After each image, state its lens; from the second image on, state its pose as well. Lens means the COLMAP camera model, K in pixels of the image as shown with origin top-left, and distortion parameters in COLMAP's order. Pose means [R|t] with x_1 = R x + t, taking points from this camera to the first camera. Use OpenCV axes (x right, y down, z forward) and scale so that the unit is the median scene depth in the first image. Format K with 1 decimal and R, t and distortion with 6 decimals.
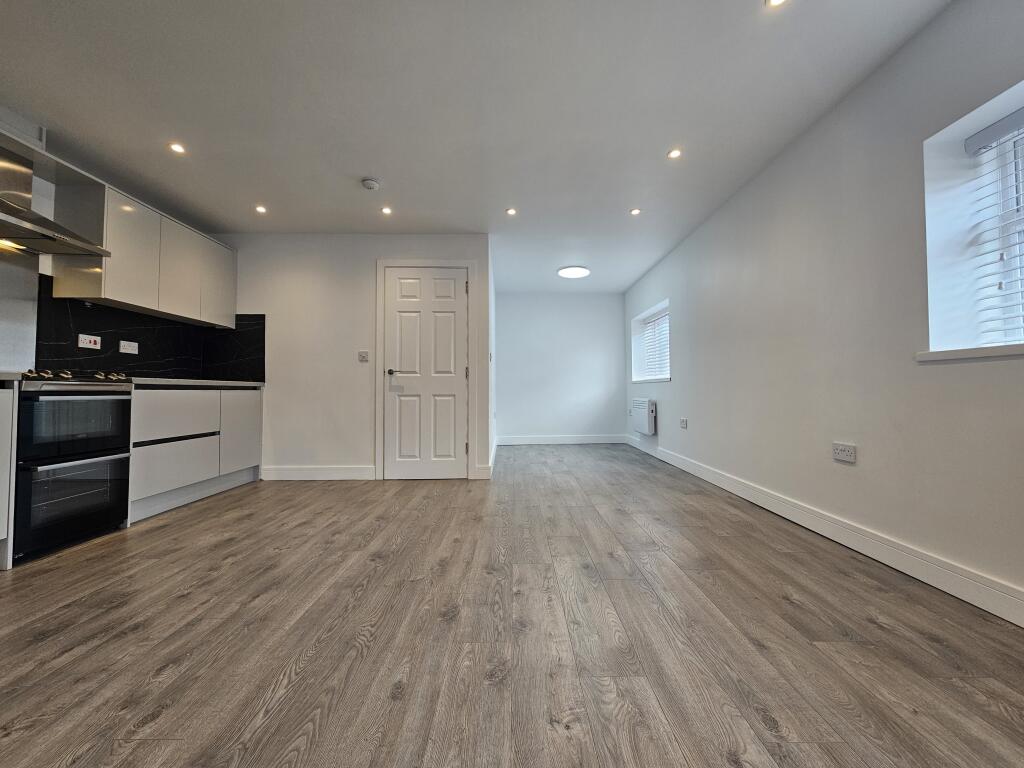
lens RADIAL K [[420.7, 0, 512.5], [0, 420.7, 381.4], [0, 0, 1]] dist [-0.003531, 0.000050]
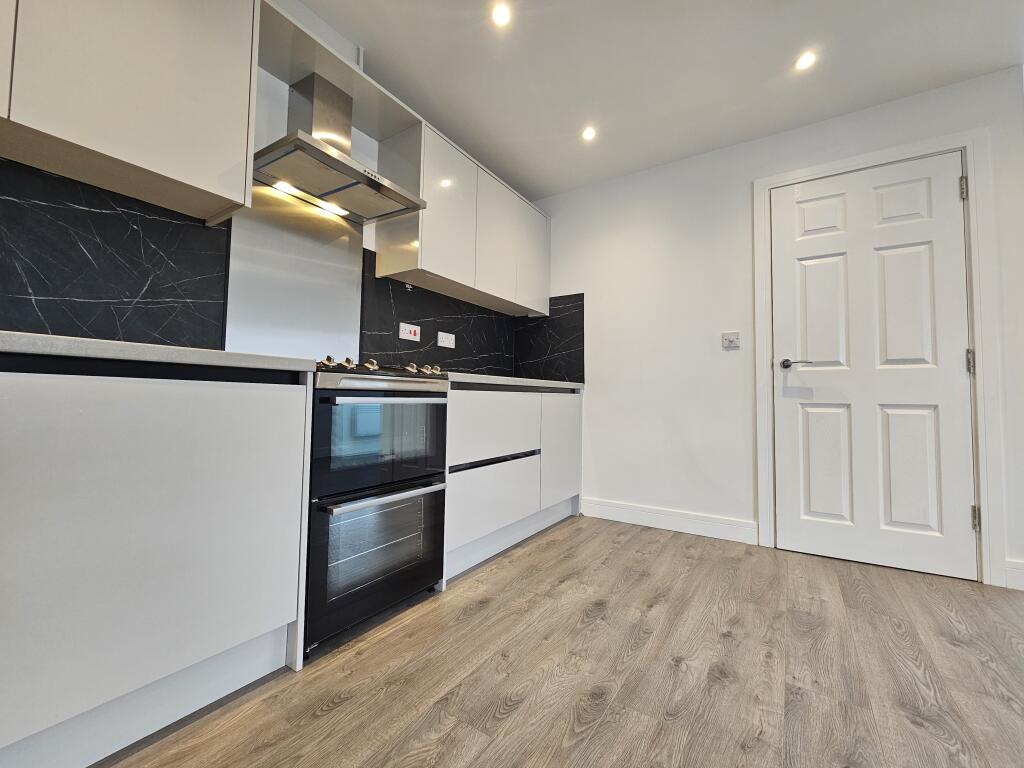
lens RADIAL K [[420.7, 0, 512.5], [0, 420.7, 381.4], [0, 0, 1]] dist [-0.003531, 0.000050]
pose [[0.829652, -0.011885, -0.558154, -0.454221], [0.001679, 0.999822, -0.018793, 0.020179], [0.558278, 0.014655, 0.829524, 0.509071]]
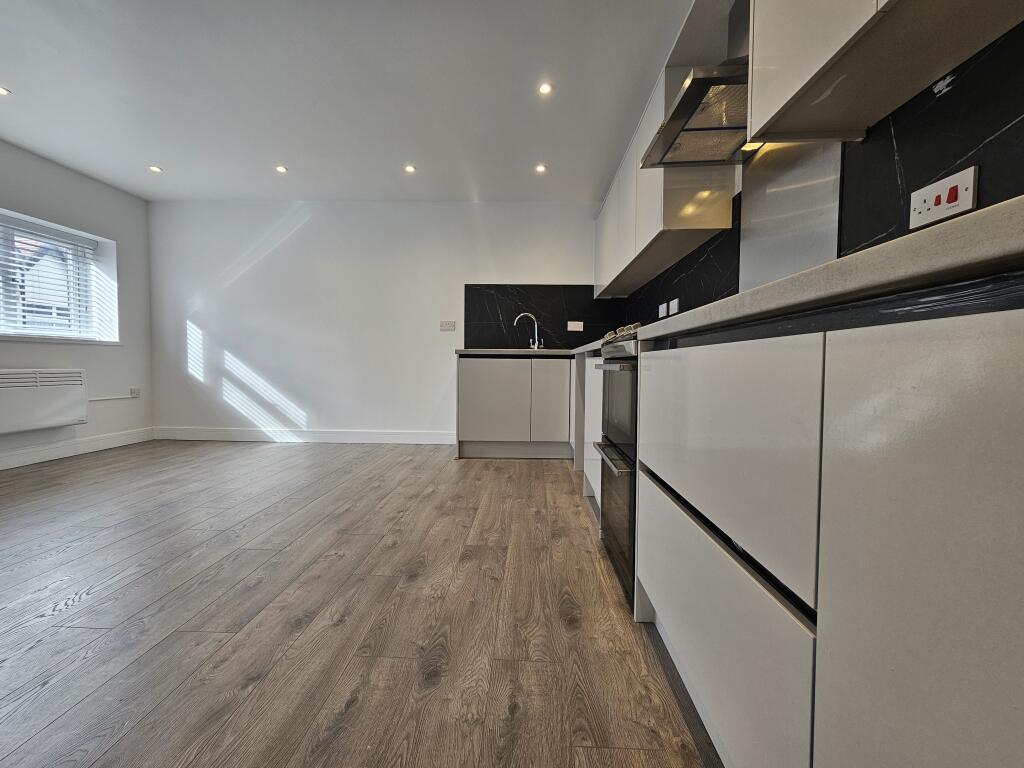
lens RADIAL K [[424.7, 0, 514.5], [0, 424.7, 380.9], [0, 0, 1]] dist [-0.000374, 0.000633]
pose [[-0.998645, -0.007683, 0.051467, -0.825596], [-0.007023, 0.999891, 0.012999, 0.049940], [-0.051561, 0.012620, -0.998590, 1.588041]]
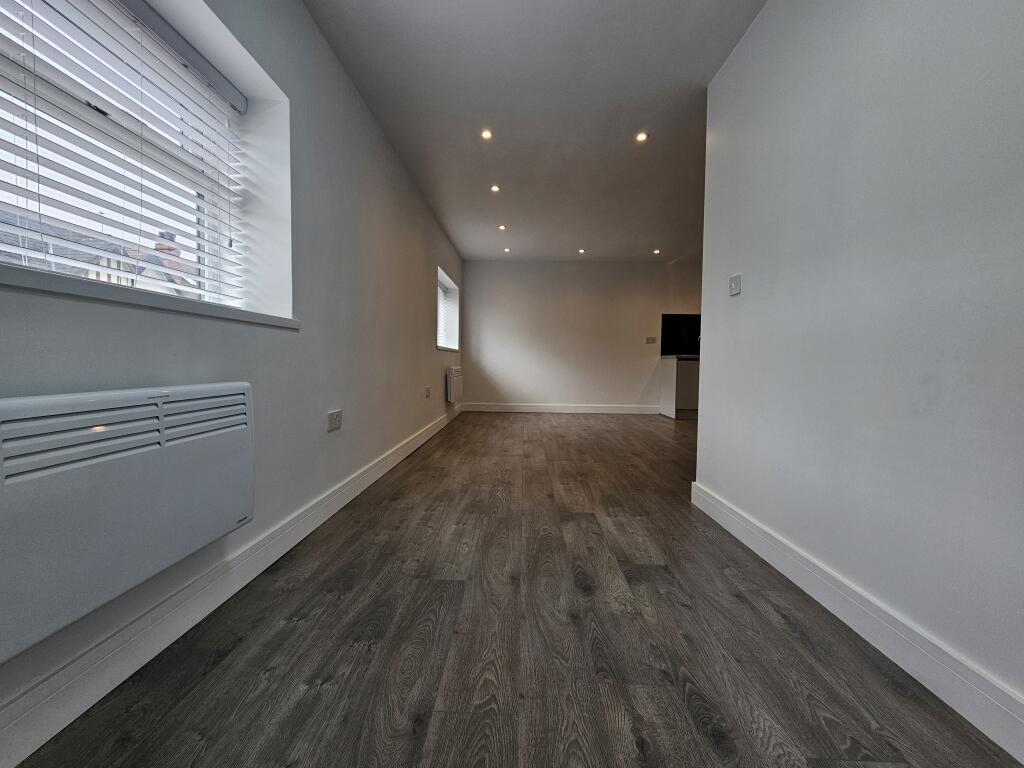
lens RADIAL K [[444.5, 0, 513.3], [0, 444.5, 379.2], [0, 0, 1]] dist [0.004022, 0.000353]
pose [[-0.999867, -0.008055, 0.014213, 0.334029], [-0.007810, 0.999822, 0.017190, 0.062839], [-0.014349, 0.017077, -0.999751, 2.734156]]
